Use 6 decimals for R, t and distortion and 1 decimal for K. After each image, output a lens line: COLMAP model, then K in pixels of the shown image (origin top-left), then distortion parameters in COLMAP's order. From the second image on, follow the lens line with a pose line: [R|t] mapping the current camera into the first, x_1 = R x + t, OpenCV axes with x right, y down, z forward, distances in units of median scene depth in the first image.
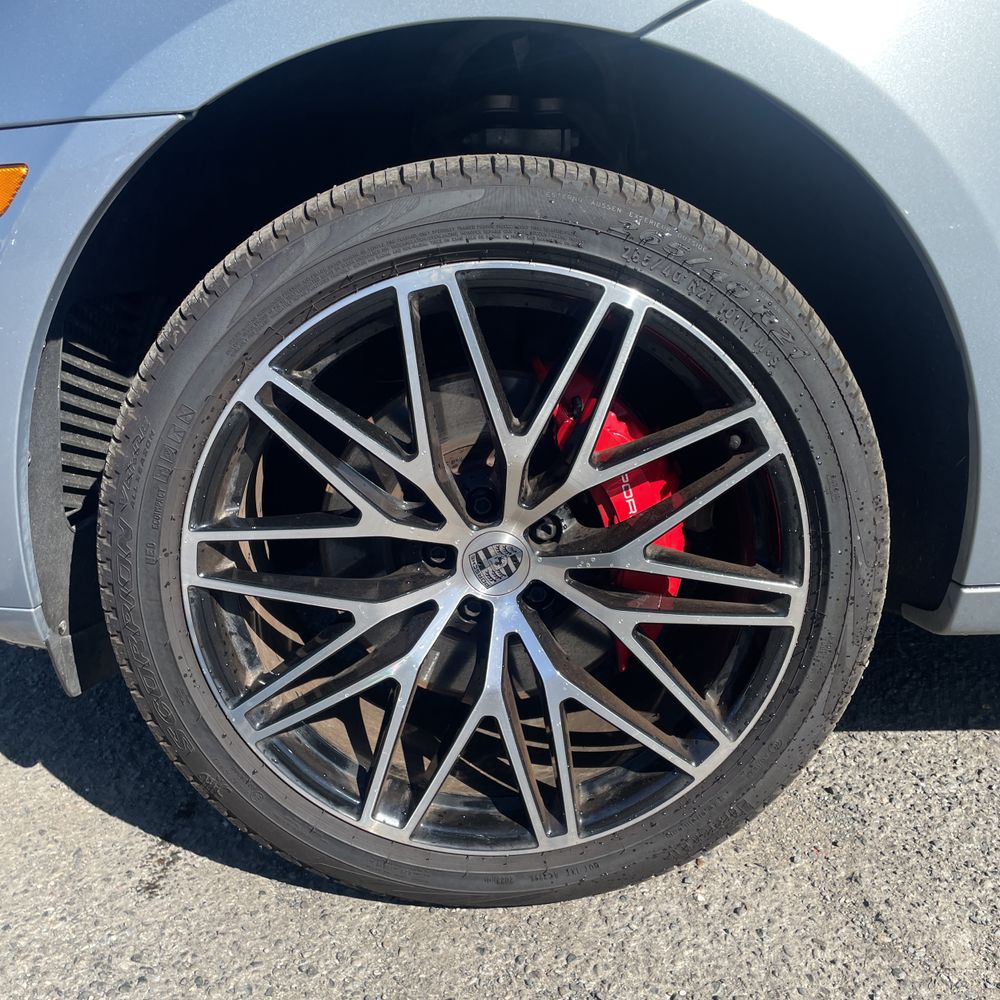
lens RADIAL K [[1013.4, 0, 504.7], [0, 1013.4, 504.0], [0, 0, 1]] dist [0.030325, 0.000000]
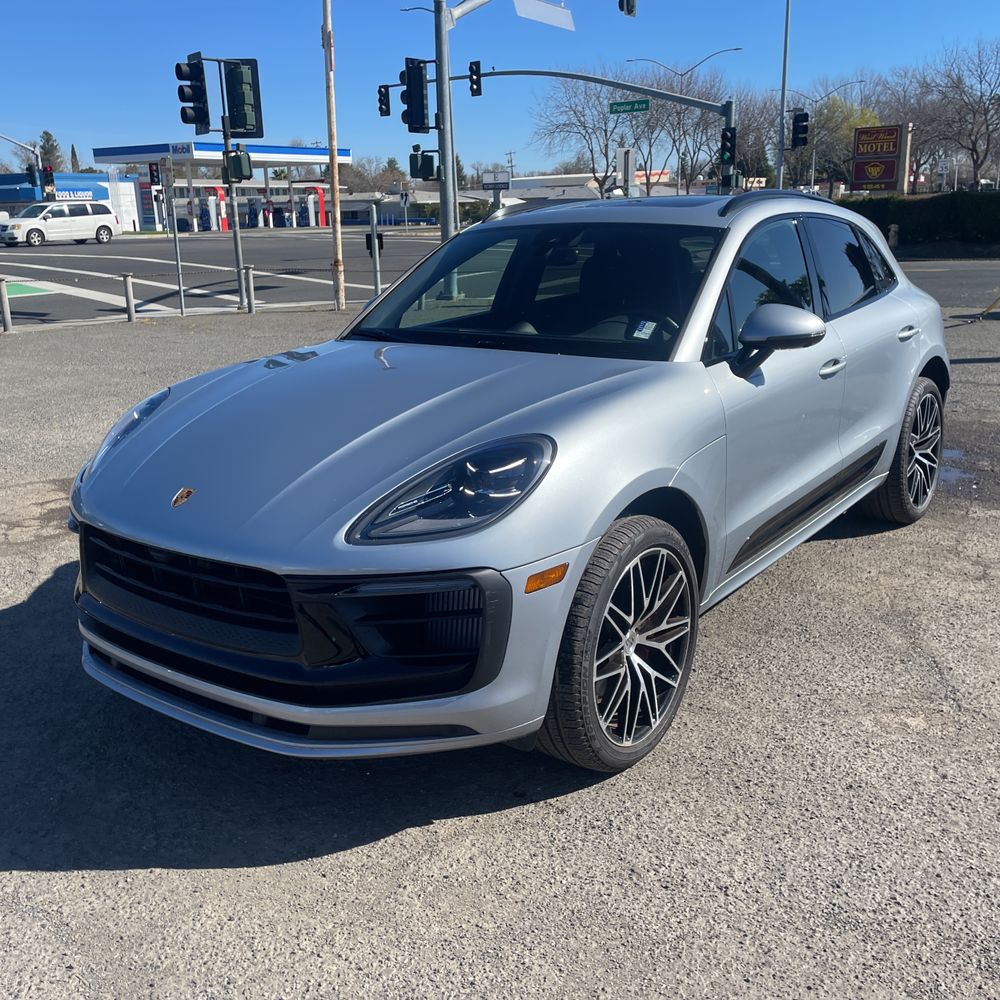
lens RADIAL K [[1013.4, 0, 507.7], [0, 1013.4, 505.6], [0, 0, 1]] dist [0.030325, 0.000000]
pose [[0.617794, -0.224439, 0.753630, -2.468498], [0.243117, 0.965963, 0.088376, -0.705016], [-0.747813, 0.128622, 0.651331, -0.764286]]
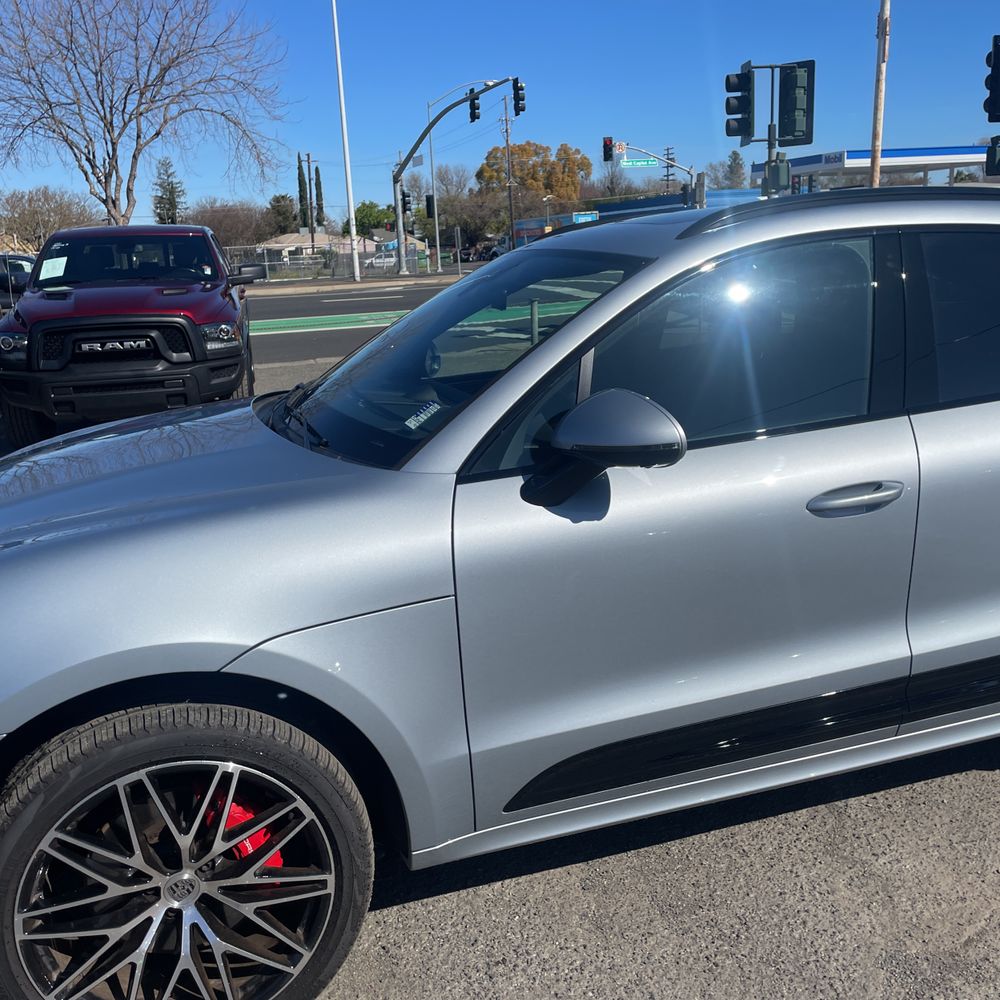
lens RADIAL K [[1013.4, 0, 503.1], [0, 1013.4, 501.0], [0, 0, 1]] dist [0.030325, 0.000000]
pose [[0.959584, -0.104190, 0.261423, 0.156307], [0.117910, 0.992323, -0.037314, -0.563848], [-0.255528, 0.066631, 0.964503, -1.185961]]
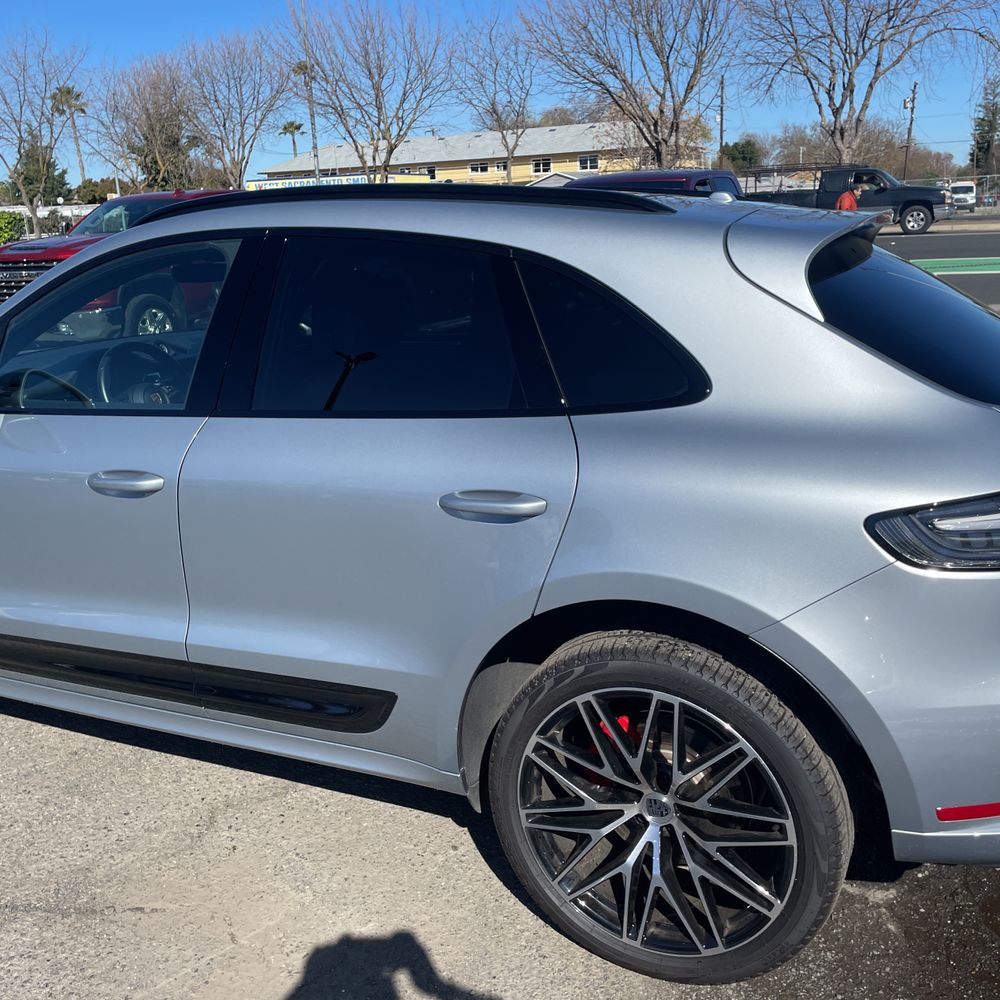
lens RADIAL K [[1013.4, 0, 509.9], [0, 1013.4, 492.8], [0, 0, 1]] dist [0.030325, 0.000000]
pose [[0.896247, 0.086332, -0.435072, 3.537141], [-0.090375, 0.995842, 0.011433, -0.652869], [0.434250, 0.029073, 0.900323, -1.007459]]
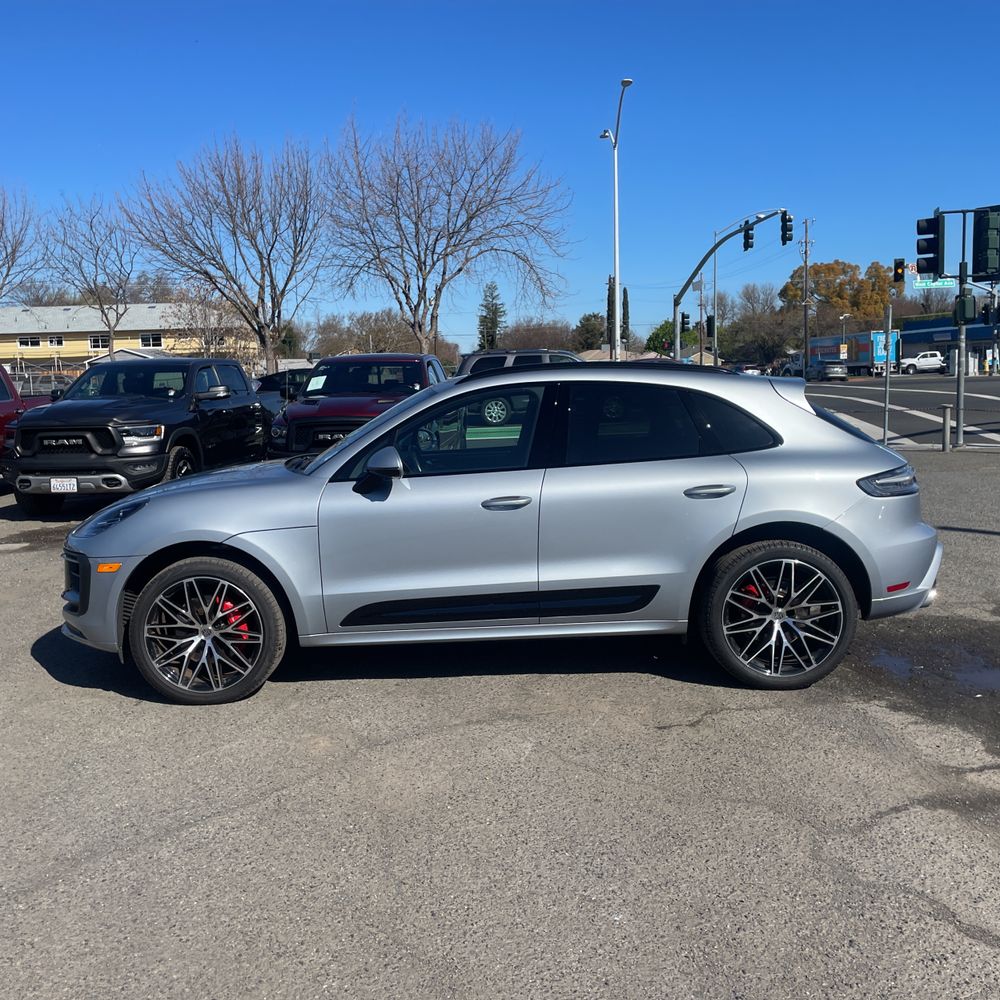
lens RADIAL K [[1013.4, 0, 487.9], [0, 1013.4, 486.8], [0, 0, 1]] dist [0.030325, 0.000000]
pose [[0.999143, -0.020693, -0.035846, 1.640879], [0.013995, 0.983947, -0.177912, 0.273488], [0.038953, 0.177258, 0.983393, -4.198864]]
